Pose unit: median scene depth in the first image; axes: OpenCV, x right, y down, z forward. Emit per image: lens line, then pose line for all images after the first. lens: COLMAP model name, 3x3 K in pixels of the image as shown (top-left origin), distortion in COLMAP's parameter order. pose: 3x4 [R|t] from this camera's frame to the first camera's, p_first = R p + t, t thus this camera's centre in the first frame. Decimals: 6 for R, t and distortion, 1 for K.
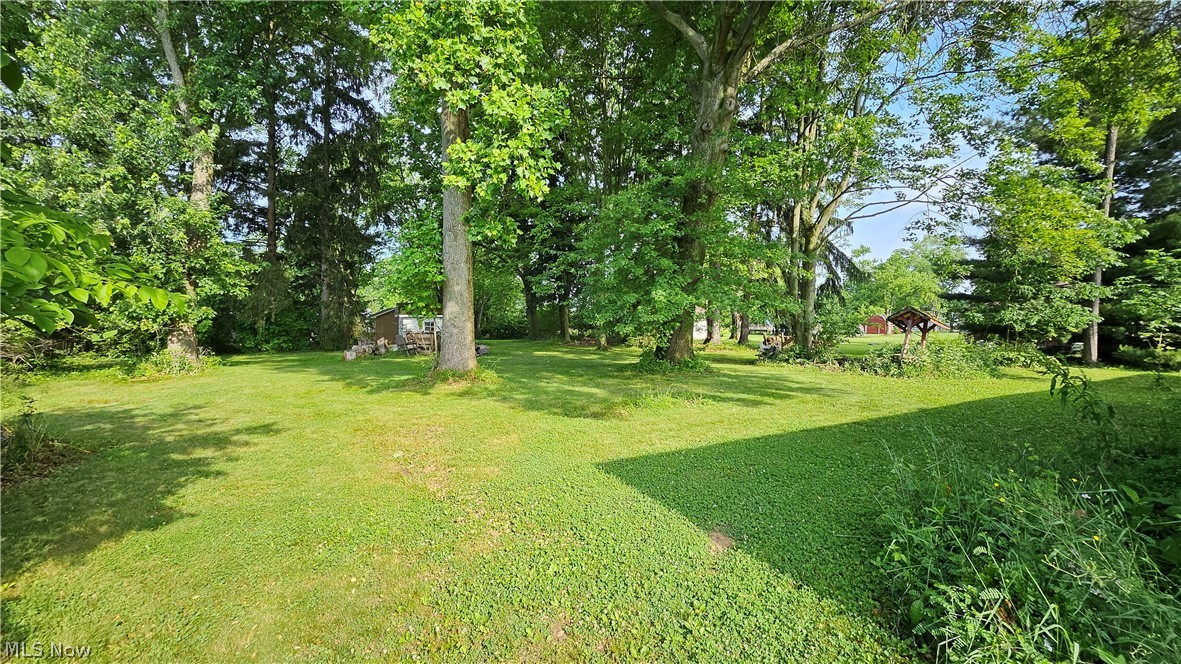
lens RADIAL K [[463.7, 0, 592.0], [0, 463.7, 330.4], [0, 0, 1]] dist [0.005650, -0.002968]
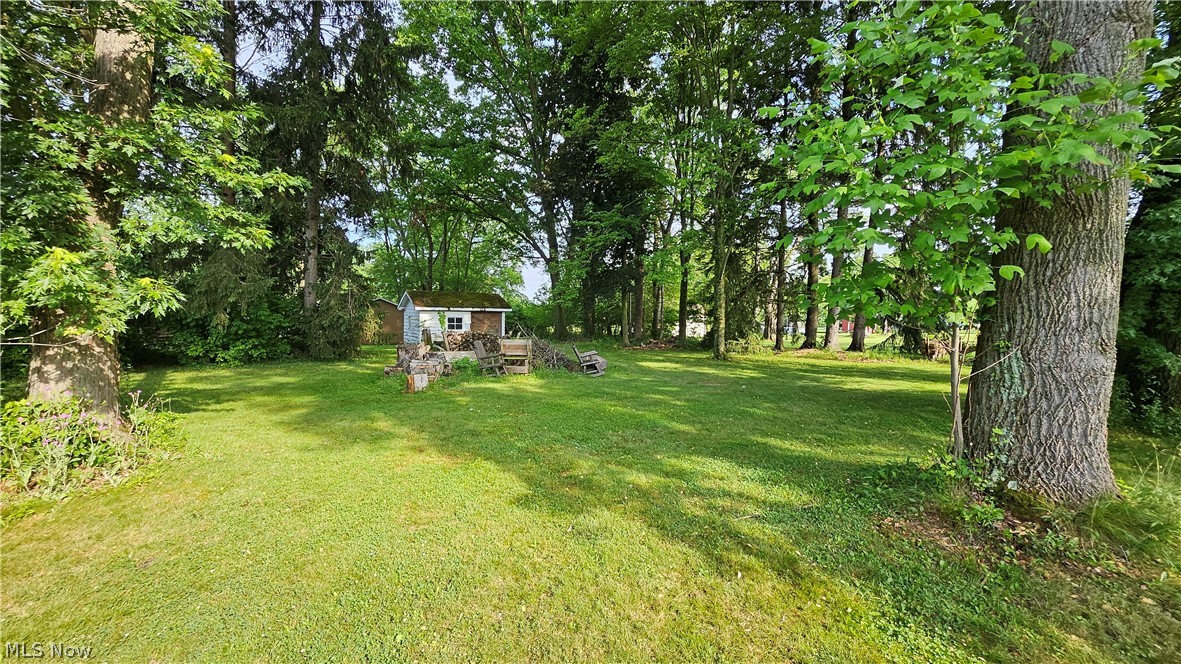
lens RADIAL K [[463.7, 0, 589.6], [0, 463.7, 330.3], [0, 0, 1]] dist [0.005650, -0.002968]
pose [[0.993383, 0.006031, 0.114688, -0.312395], [-0.007105, 0.999935, 0.008963, -0.008689], [-0.114627, -0.009719, 0.993361, 0.353306]]
